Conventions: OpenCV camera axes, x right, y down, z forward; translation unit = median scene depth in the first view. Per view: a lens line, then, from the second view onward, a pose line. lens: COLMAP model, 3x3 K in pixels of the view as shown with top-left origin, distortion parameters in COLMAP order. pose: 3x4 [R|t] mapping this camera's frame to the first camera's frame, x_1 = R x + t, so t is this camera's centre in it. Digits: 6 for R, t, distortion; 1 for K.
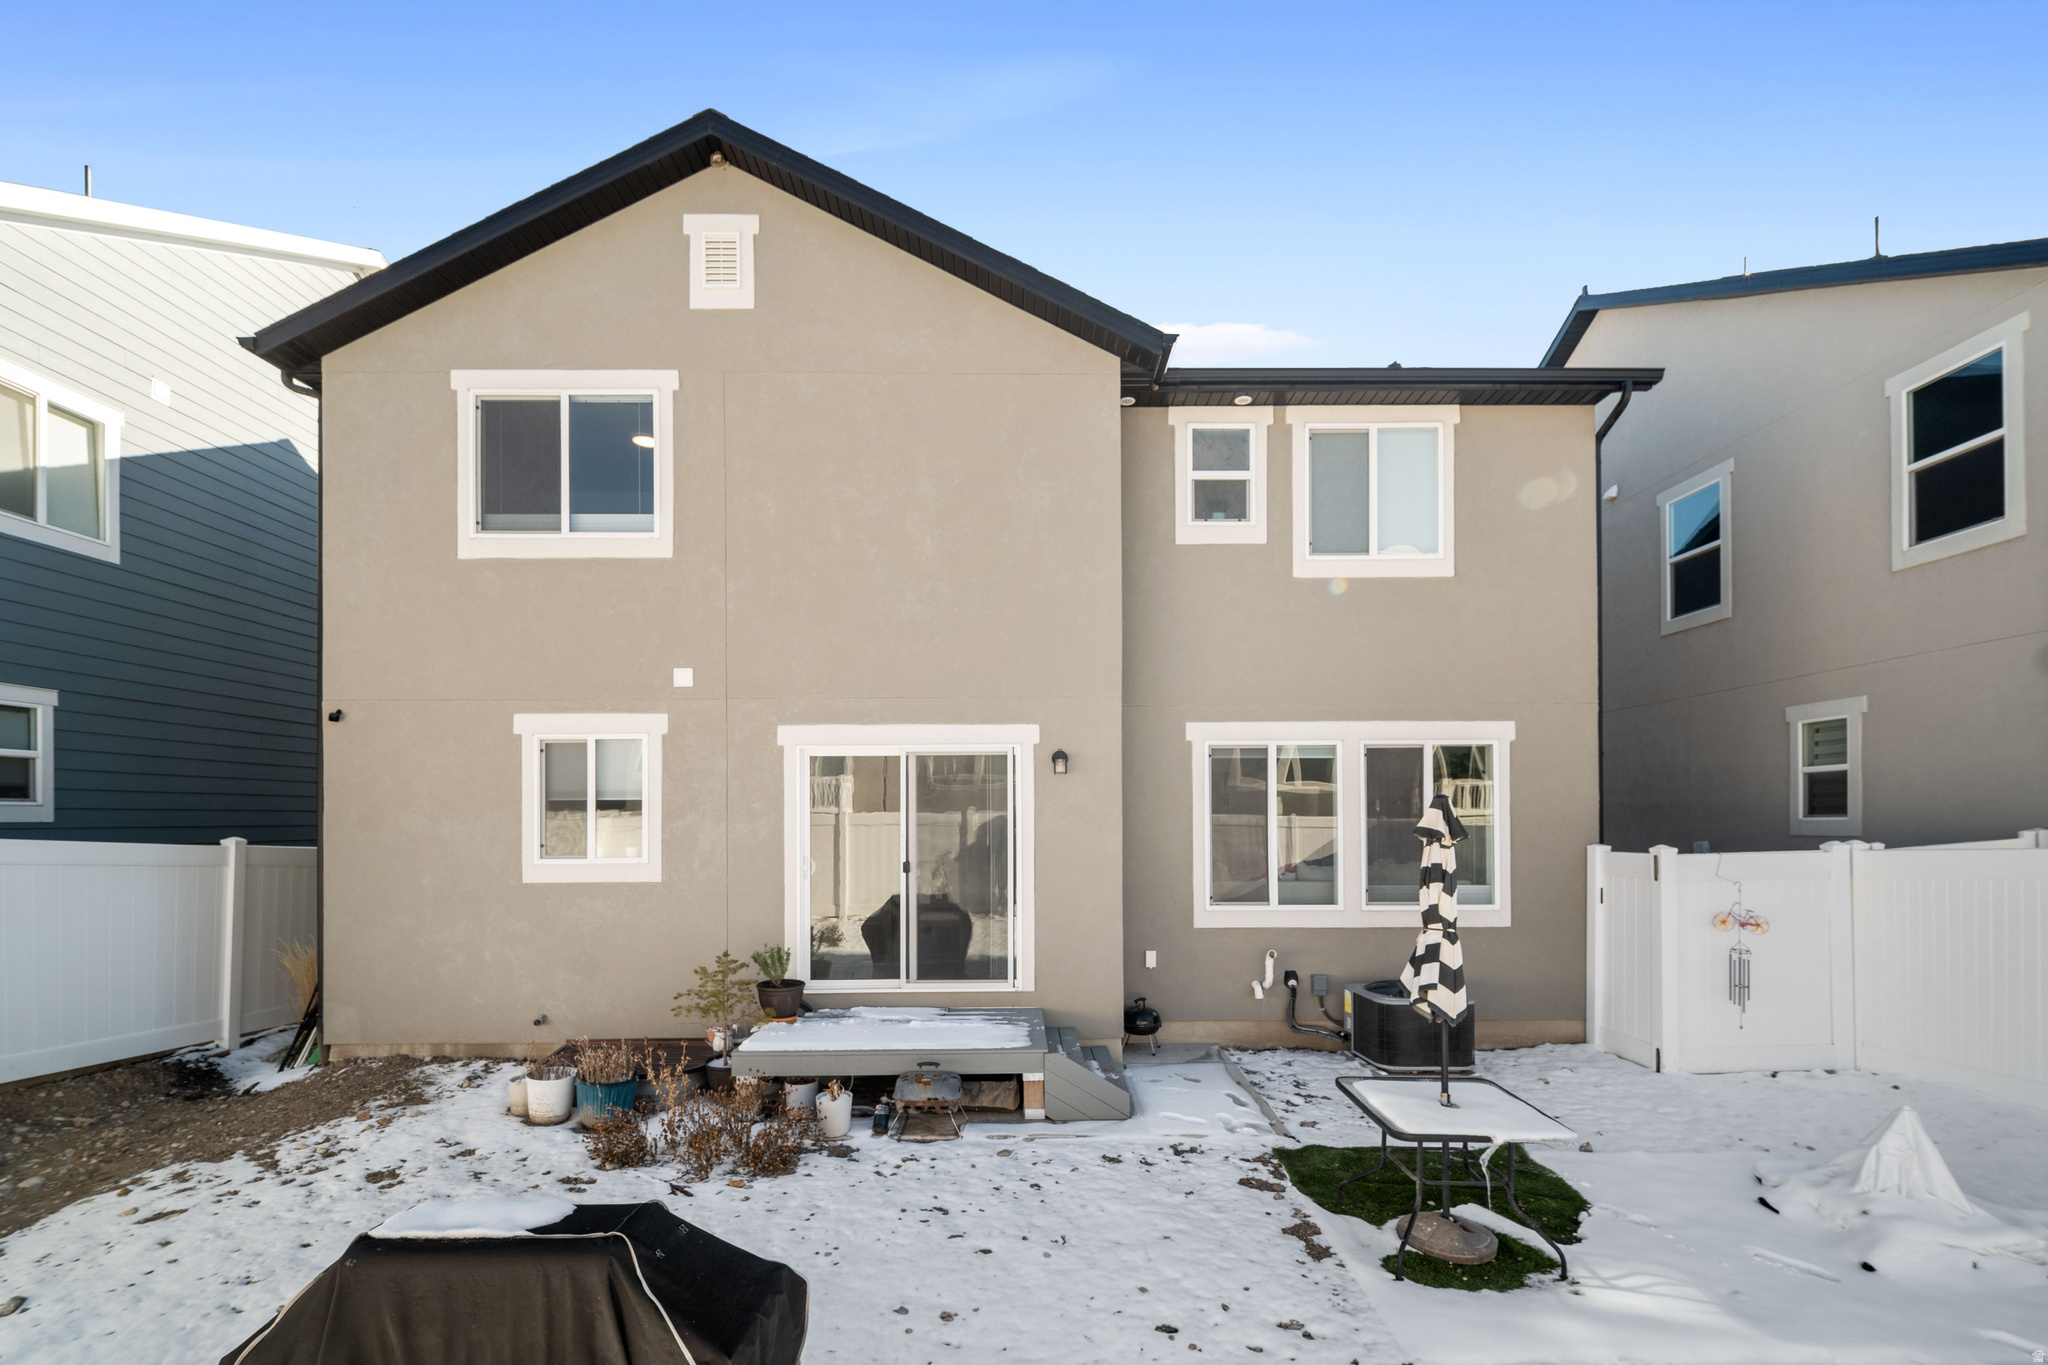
lens RADIAL K [[898.2, 0, 1023.2], [0, 898.2, 810.2], [0, 0, 1]] dist [0.003443, -0.007307]
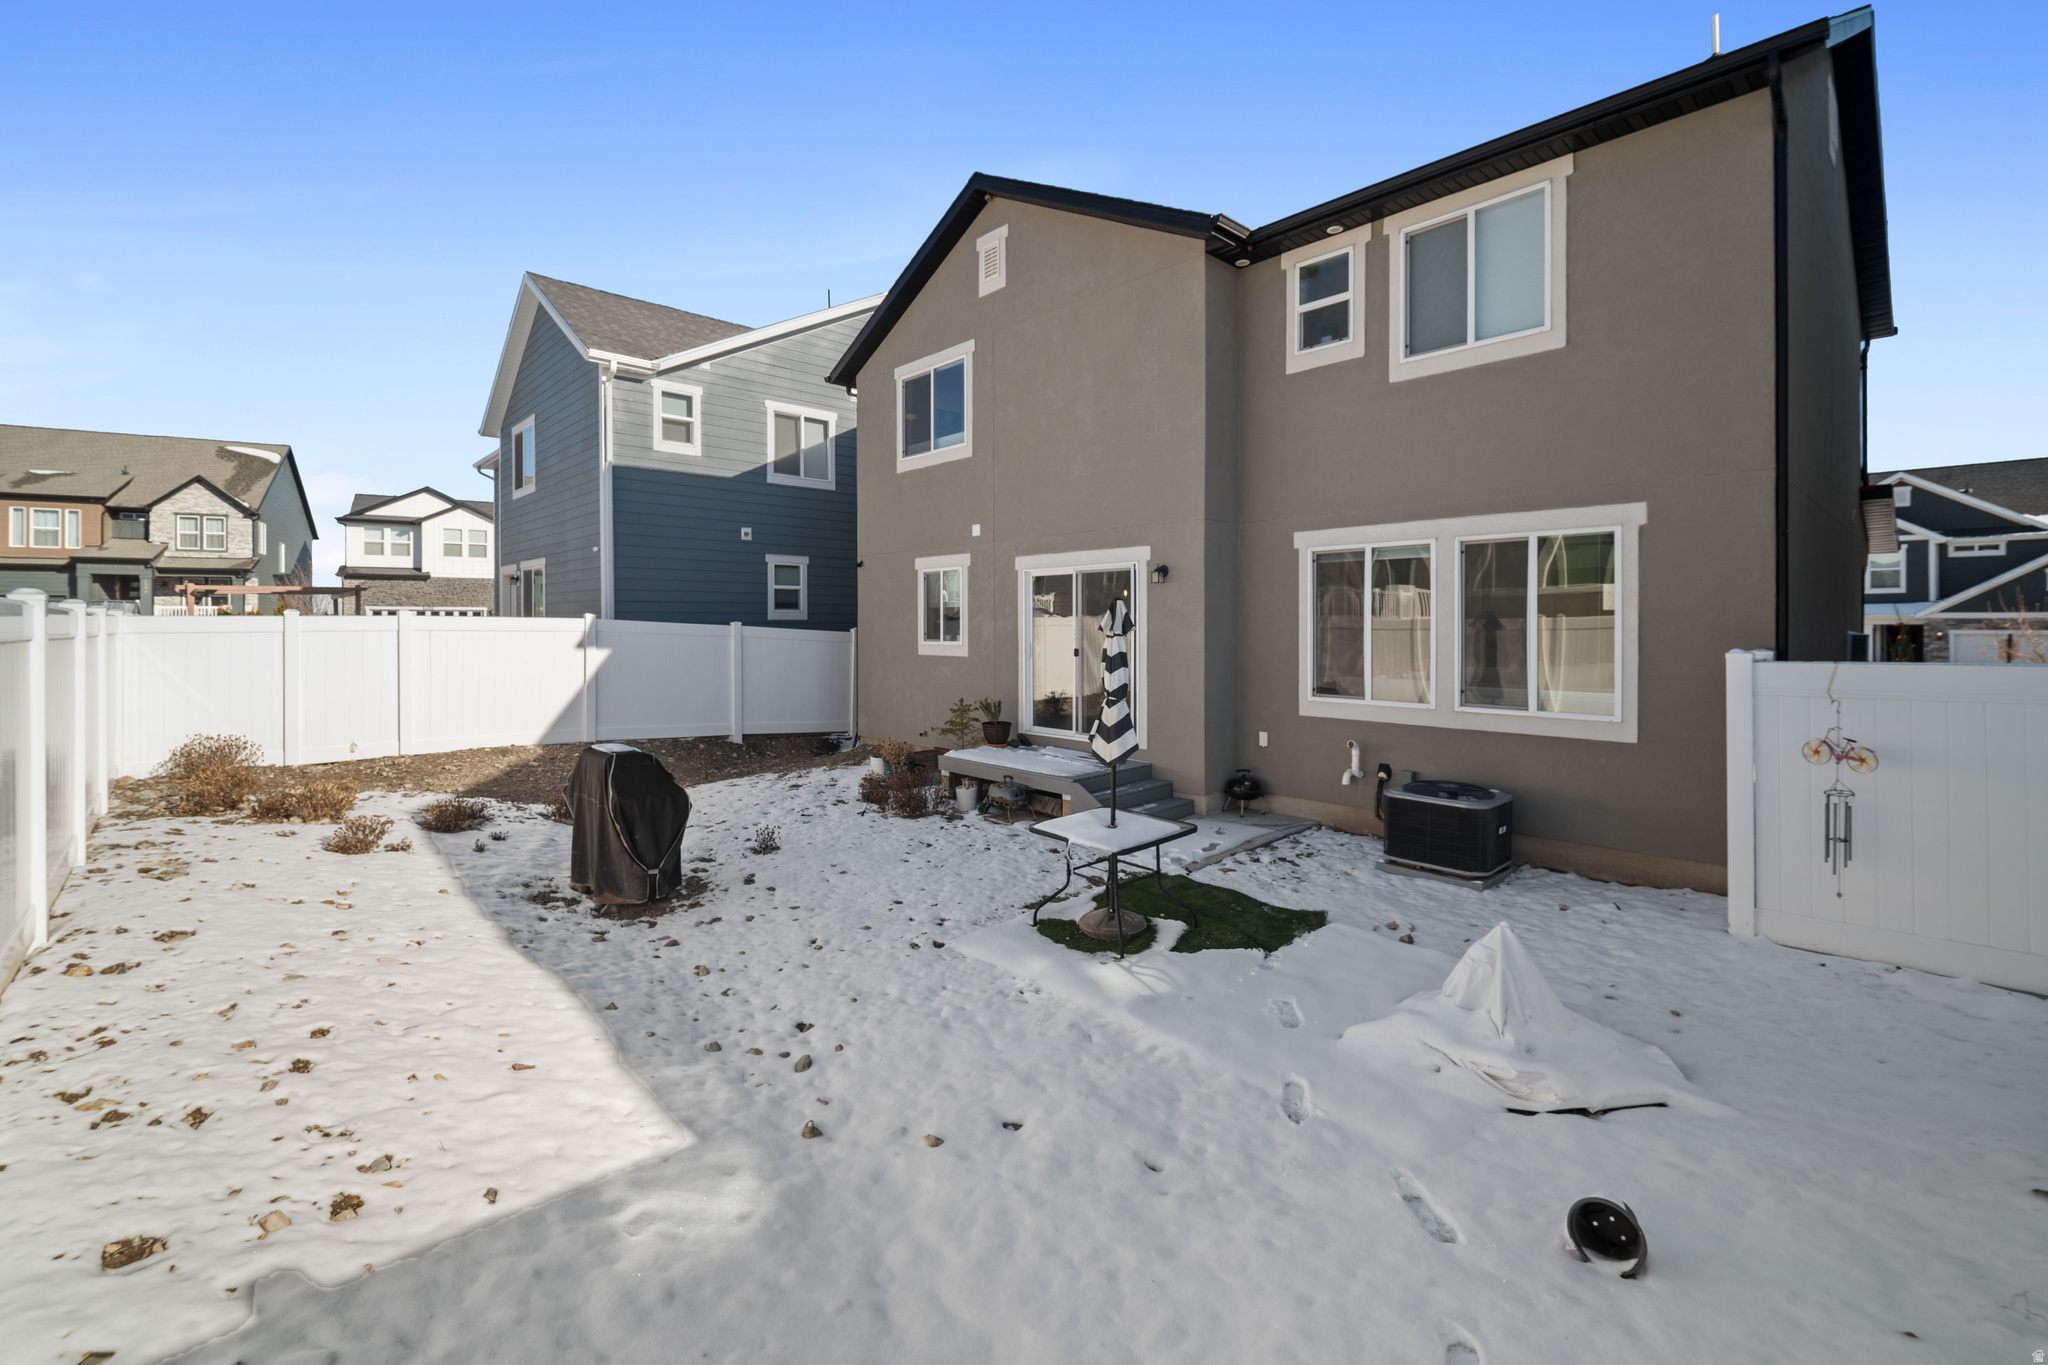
lens RADIAL K [[874.6, 0, 1027.4], [0, 874.6, 632.3], [0, 0, 1]] dist [-0.017054, -0.000225]
pose [[0.668678, 0.010434, -0.743479, 0.841314], [0.004268, 0.999831, 0.017869, 0.007266], [0.743540, -0.015122, 0.668521, 0.021725]]
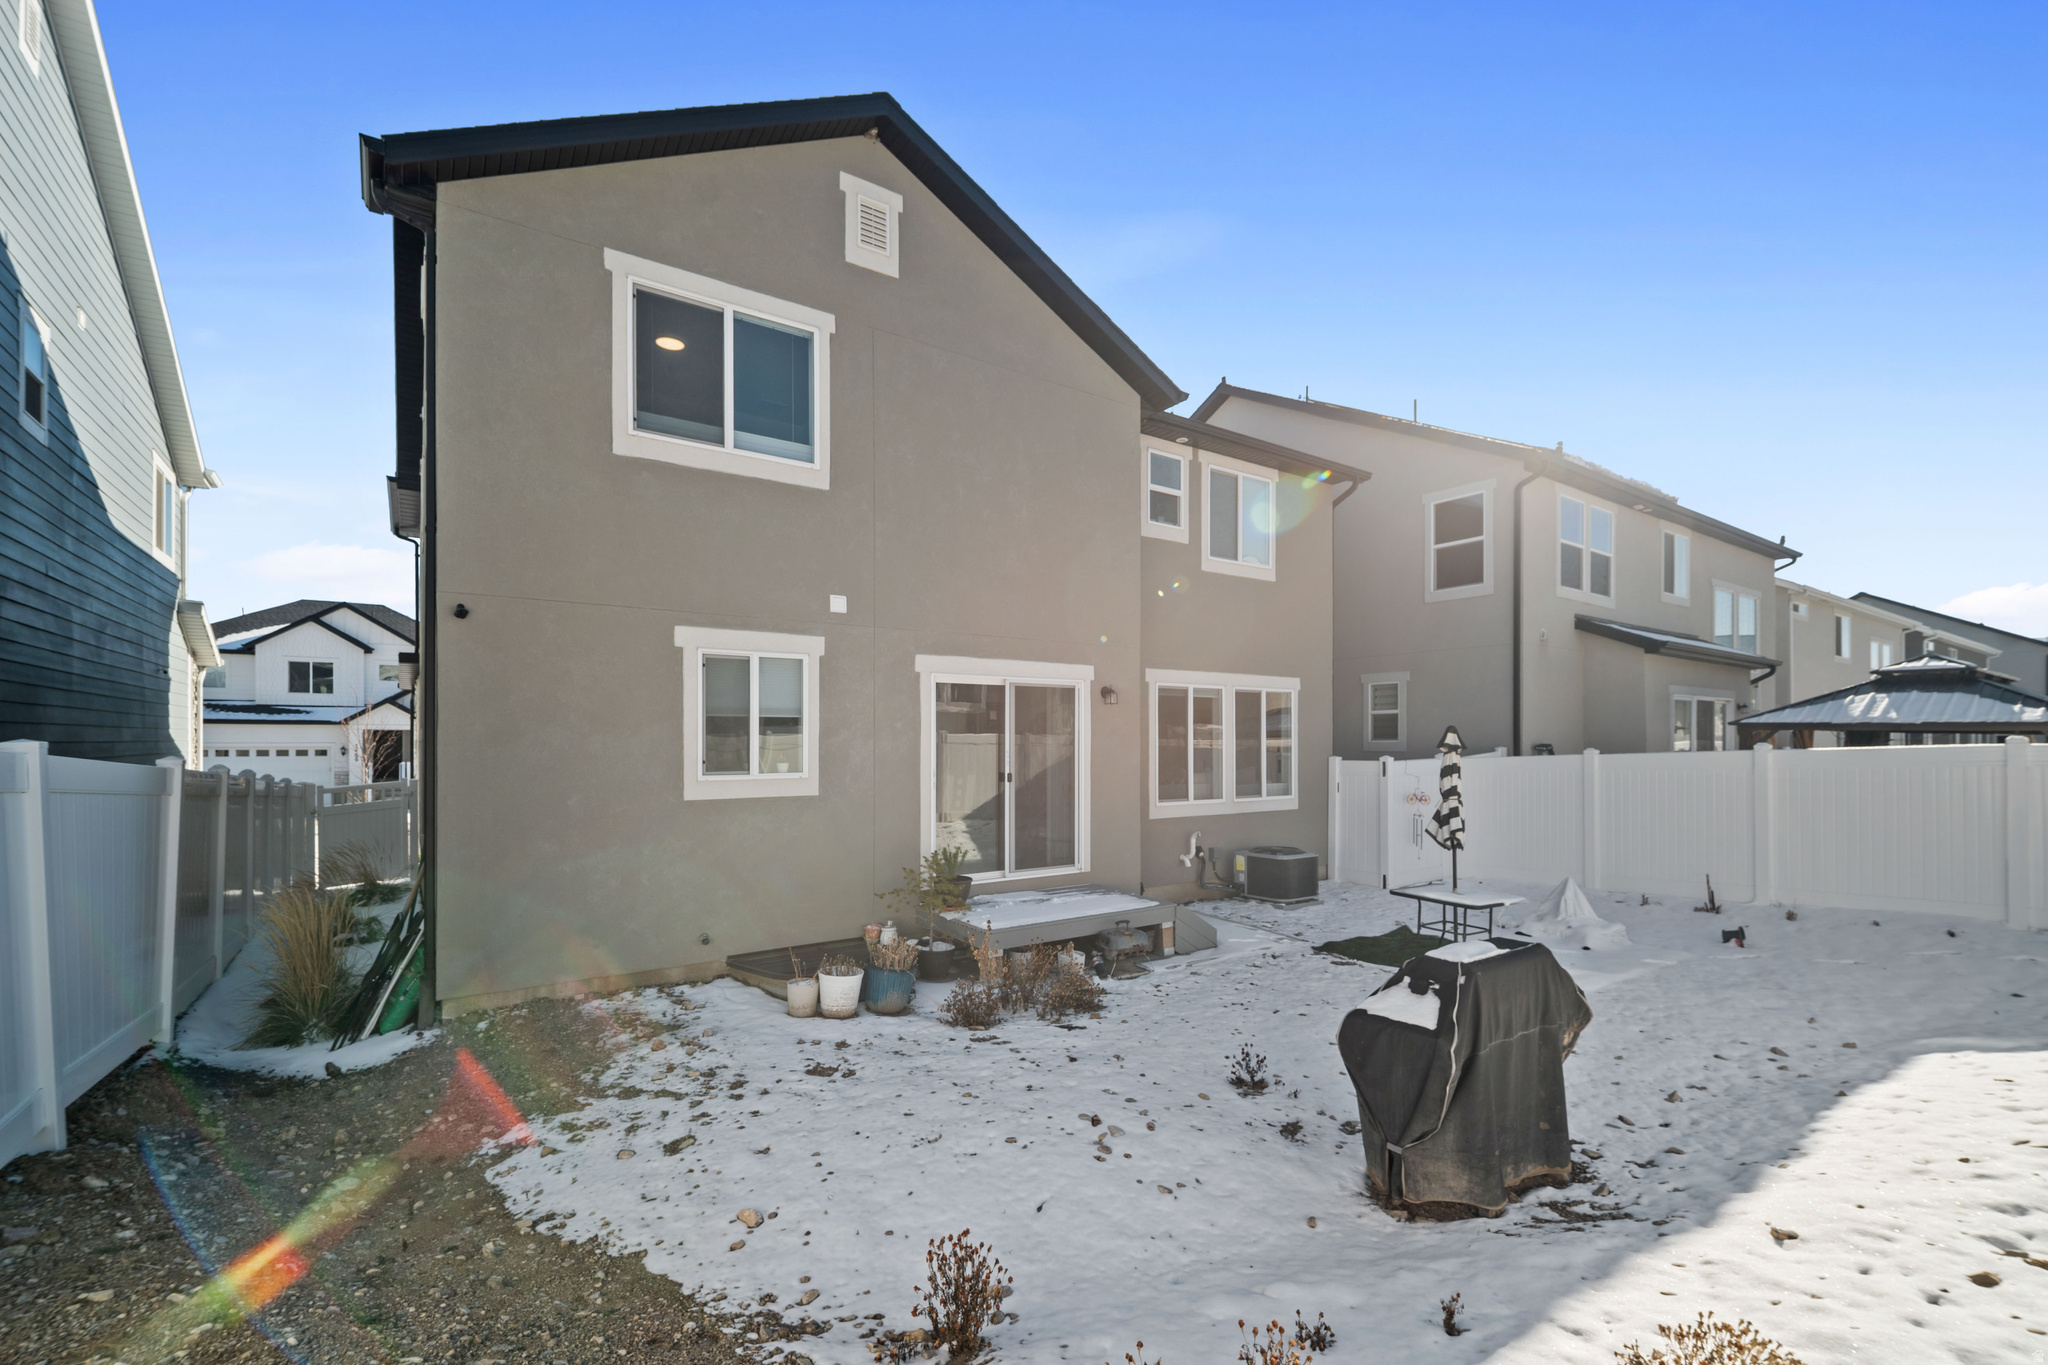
lens RADIAL K [[875.7, 0, 1023.0], [0, 875.7, 734.4], [0, 0, 1]] dist [0.001656, 0.000061]
pose [[0.825796, 0.009316, 0.563892, -0.782093], [-0.009734, 0.999950, -0.002265, 0.008177], [-0.563885, -0.003619, 0.825845, 0.012169]]
